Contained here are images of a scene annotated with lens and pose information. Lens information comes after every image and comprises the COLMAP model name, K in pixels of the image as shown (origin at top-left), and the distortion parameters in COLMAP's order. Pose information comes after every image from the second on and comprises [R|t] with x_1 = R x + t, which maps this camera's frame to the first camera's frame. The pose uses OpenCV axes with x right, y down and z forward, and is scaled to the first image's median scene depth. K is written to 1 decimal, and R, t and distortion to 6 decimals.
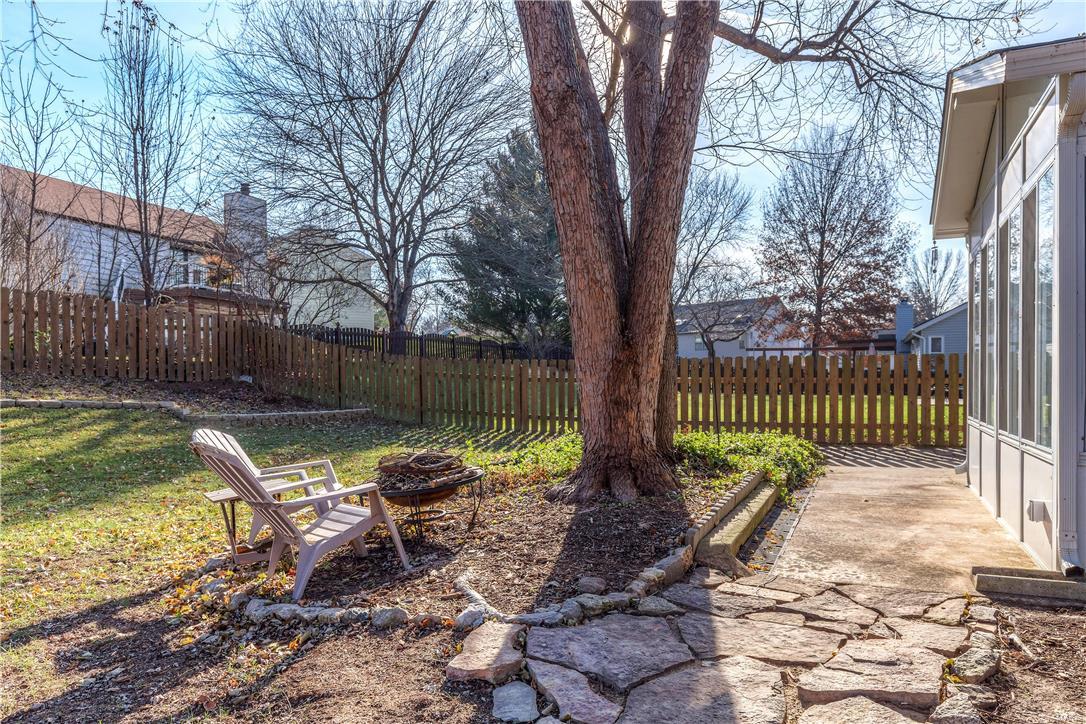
lens RADIAL K [[684.2, 0, 543.3], [0, 684.2, 394.9], [0, 0, 1]] dist [0.002688, 0.000119]
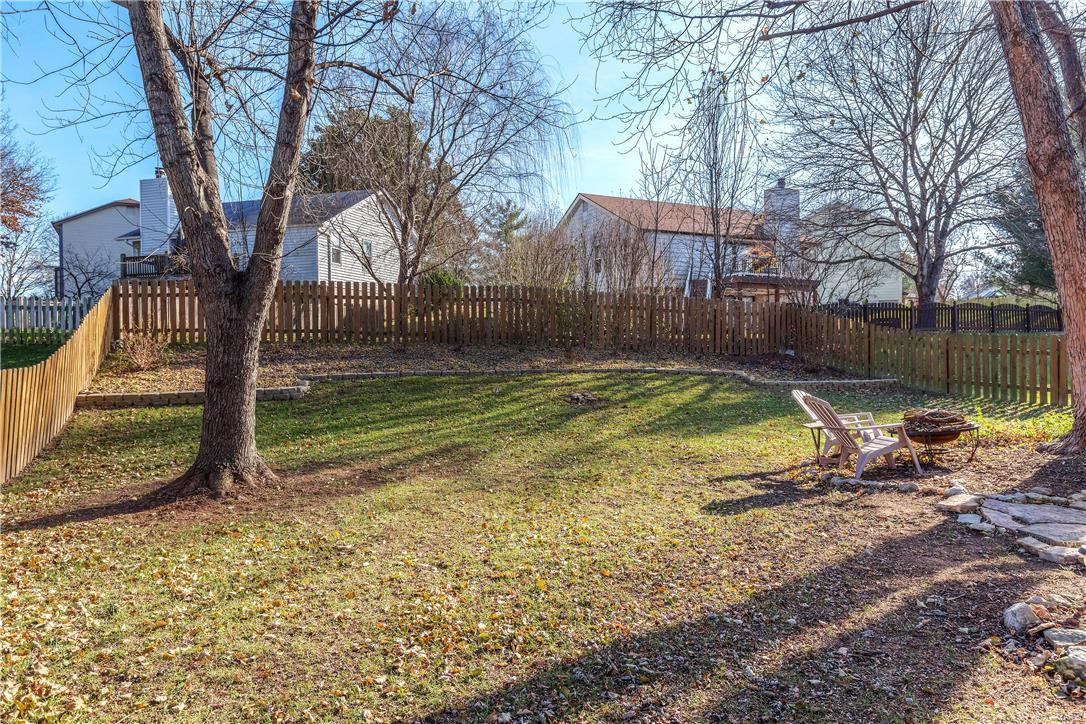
lens RADIAL K [[738.5, 0, 543.0], [0, 738.5, 362.0], [0, 0, 1]] dist [0.001712, -0.005881]
pose [[0.768829, 0.011389, -0.639353, 0.078286], [-0.010217, 0.999933, 0.005527, -0.009366], [0.639373, 0.002283, 0.768893, -0.318798]]
